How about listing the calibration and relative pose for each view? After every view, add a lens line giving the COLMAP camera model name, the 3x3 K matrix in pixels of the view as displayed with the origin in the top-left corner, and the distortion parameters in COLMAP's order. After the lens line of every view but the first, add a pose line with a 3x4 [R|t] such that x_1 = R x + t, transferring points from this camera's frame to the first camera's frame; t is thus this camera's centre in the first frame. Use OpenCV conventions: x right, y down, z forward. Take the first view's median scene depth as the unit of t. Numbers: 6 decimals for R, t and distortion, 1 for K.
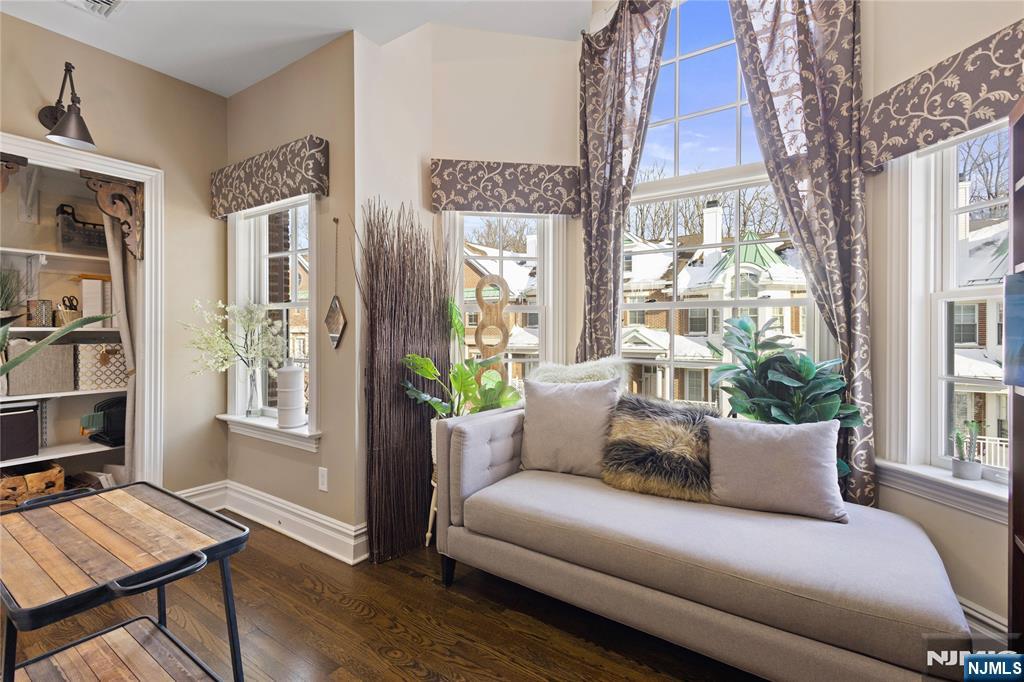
lens RADIAL K [[473.3, 0, 518.6], [0, 473.3, 329.4], [0, 0, 1]] dist [0.009552, -0.000714]
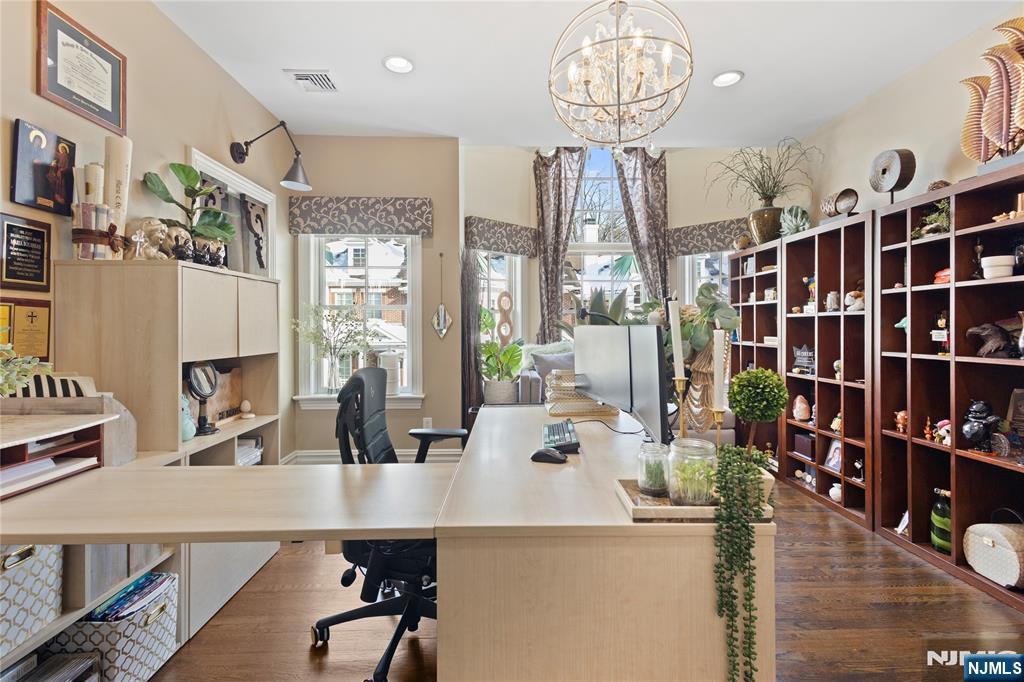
lens RADIAL K [[474.1, 0, 514.7], [0, 474.1, 324.1], [0, 0, 1]] dist [0.003879, -0.000079]
pose [[0.805344, -0.004772, 0.592789, -1.238478], [0.003983, 0.999989, 0.002638, -0.007286], [-0.592795, 0.000237, 0.805353, -0.428869]]
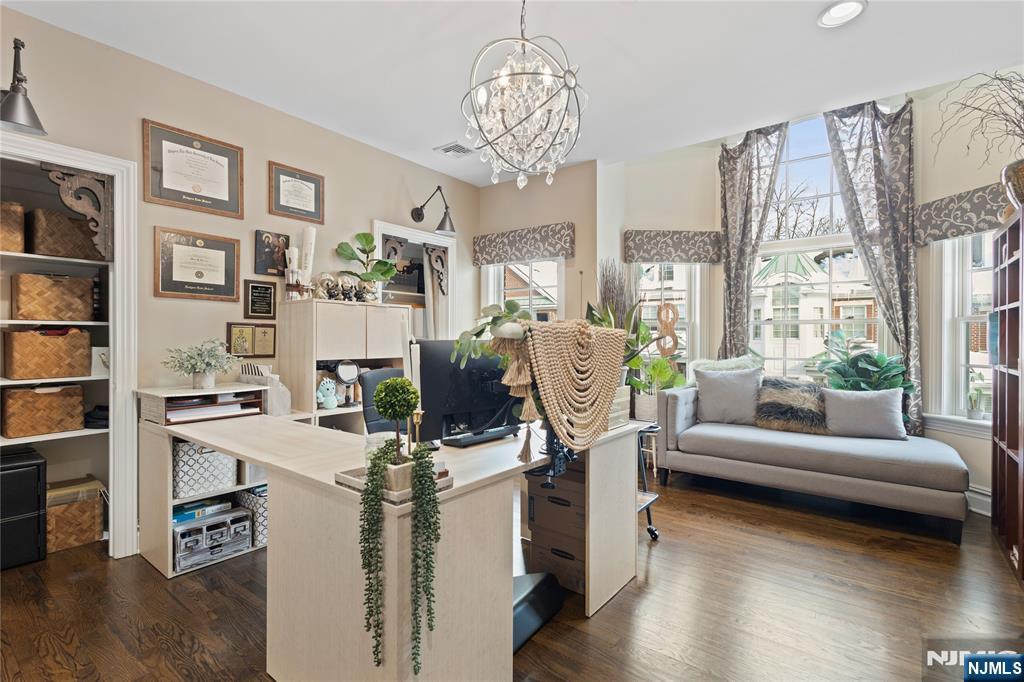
lens RADIAL K [[476.7, 0, 515.4], [0, 476.7, 337.4], [0, 0, 1]] dist [0.008592, -0.000101]
pose [[0.998755, -0.001584, -0.049852, -0.594551], [0.001773, 0.999991, 0.003730, -0.010412], [0.049846, -0.003814, 0.998750, -0.754405]]
